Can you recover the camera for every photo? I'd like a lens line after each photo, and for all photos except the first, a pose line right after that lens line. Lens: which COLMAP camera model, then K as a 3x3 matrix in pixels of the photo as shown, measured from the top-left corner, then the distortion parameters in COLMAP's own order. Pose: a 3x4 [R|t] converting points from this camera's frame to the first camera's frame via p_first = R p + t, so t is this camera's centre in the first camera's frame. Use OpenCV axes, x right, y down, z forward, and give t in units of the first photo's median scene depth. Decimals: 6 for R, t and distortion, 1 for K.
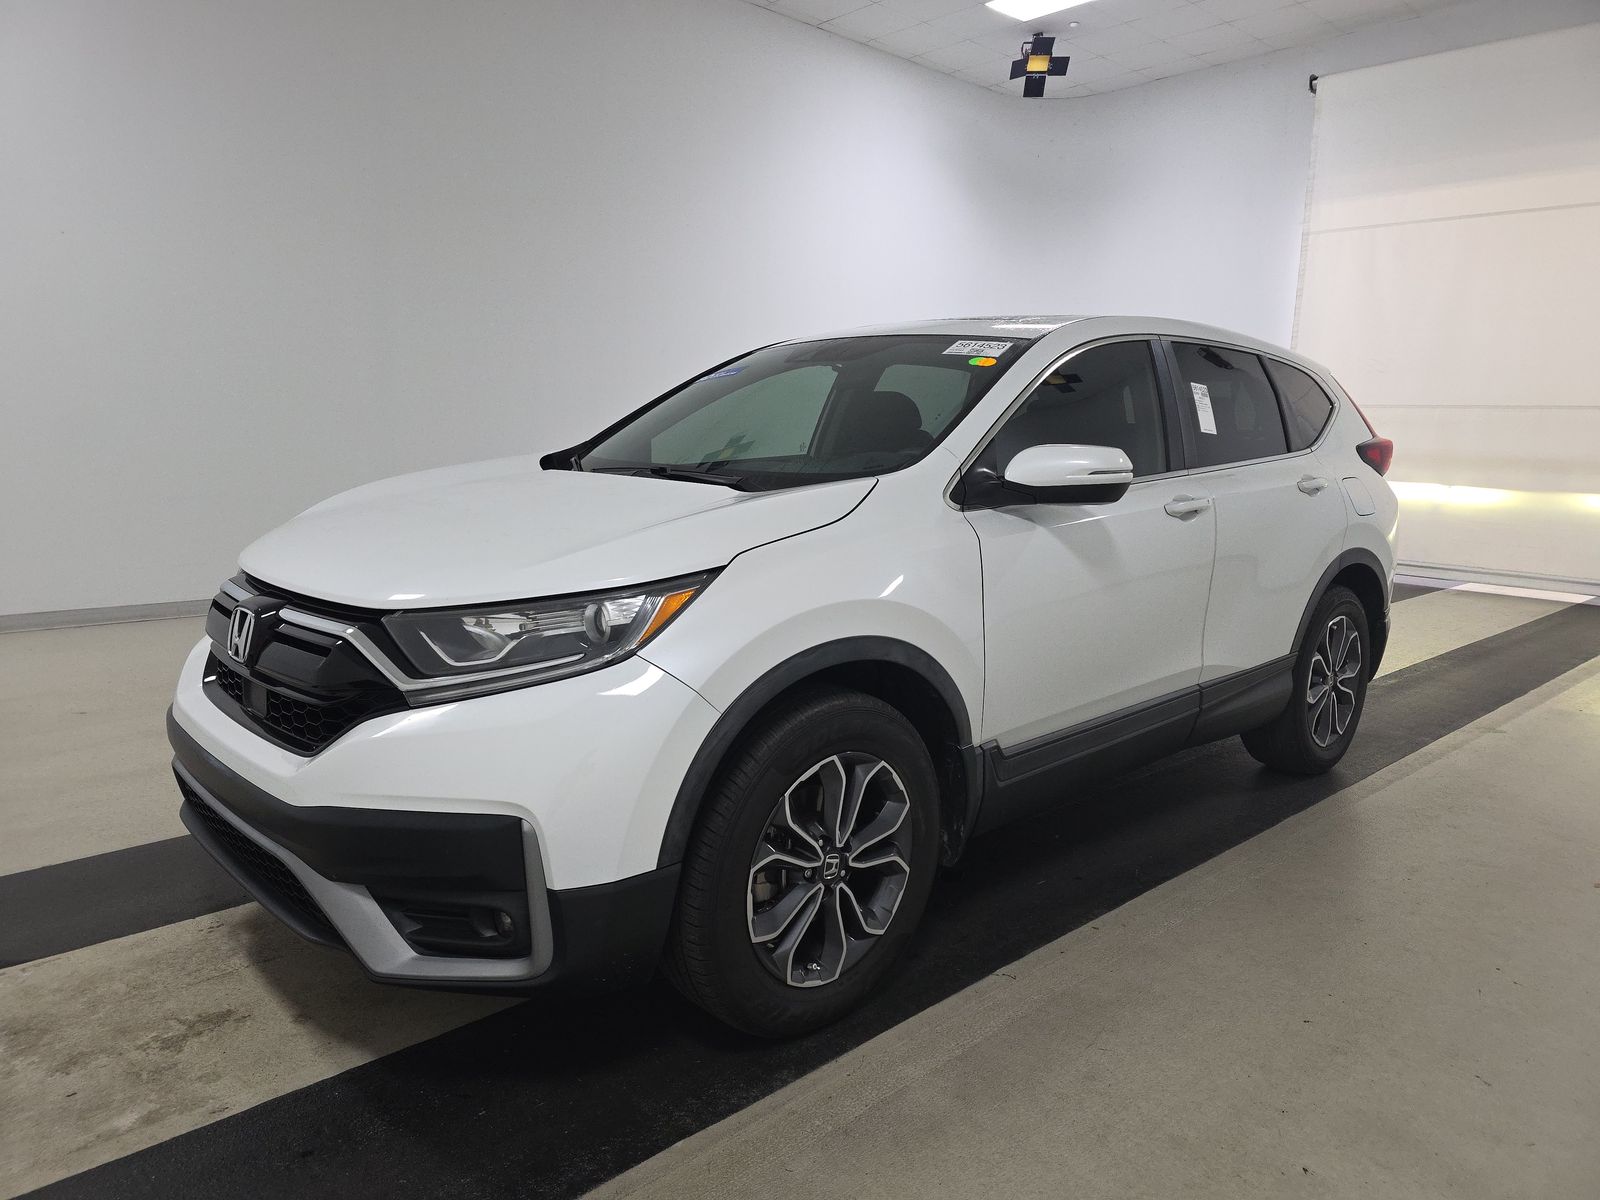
lens RADIAL K [[1080.8, 0, 804.9], [0, 1080.8, 603.4], [0, 0, 1]] dist [0.003766, -0.005780]
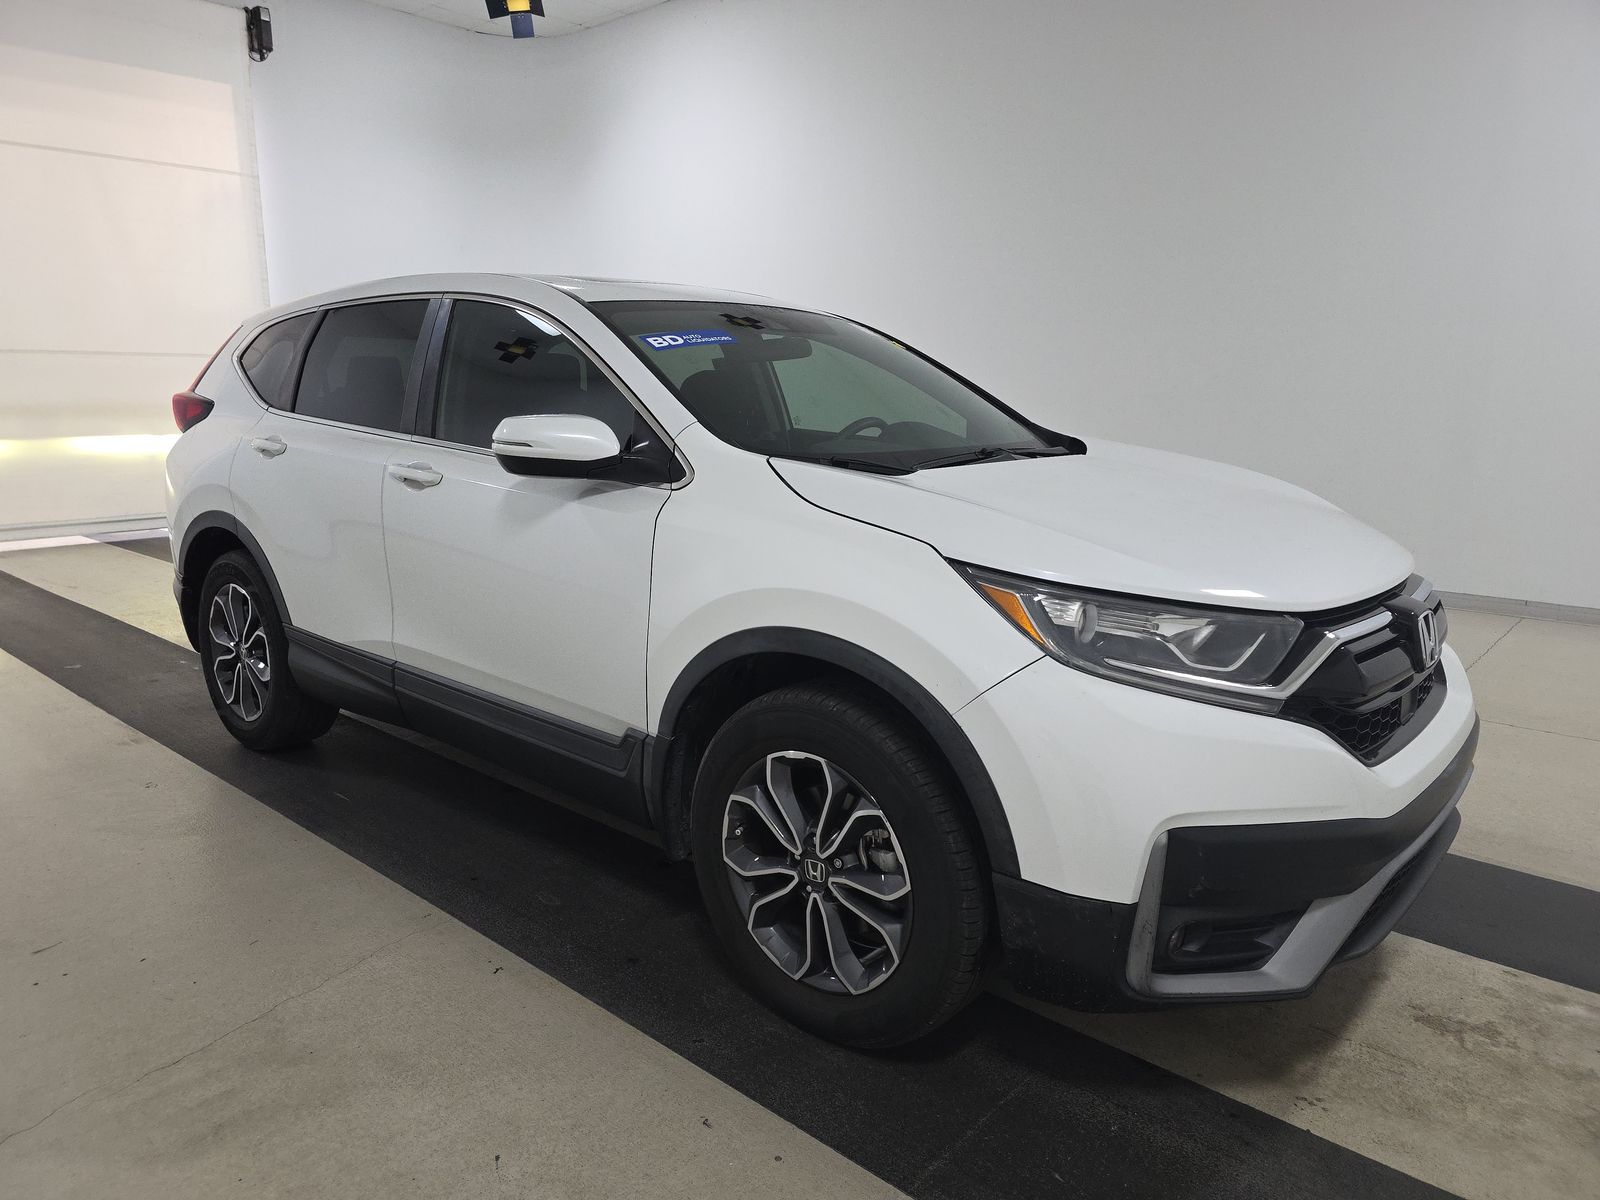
lens RADIAL K [[1080.8, 0, 803.8], [0, 1080.8, 583.6], [0, 0, 1]] dist [0.003766, -0.005780]
pose [[-0.089325, -0.211492, 0.973289, -1.395141], [0.164211, 0.960696, 0.223826, -0.325845], [-0.982372, 0.179819, -0.051085, 1.570259]]
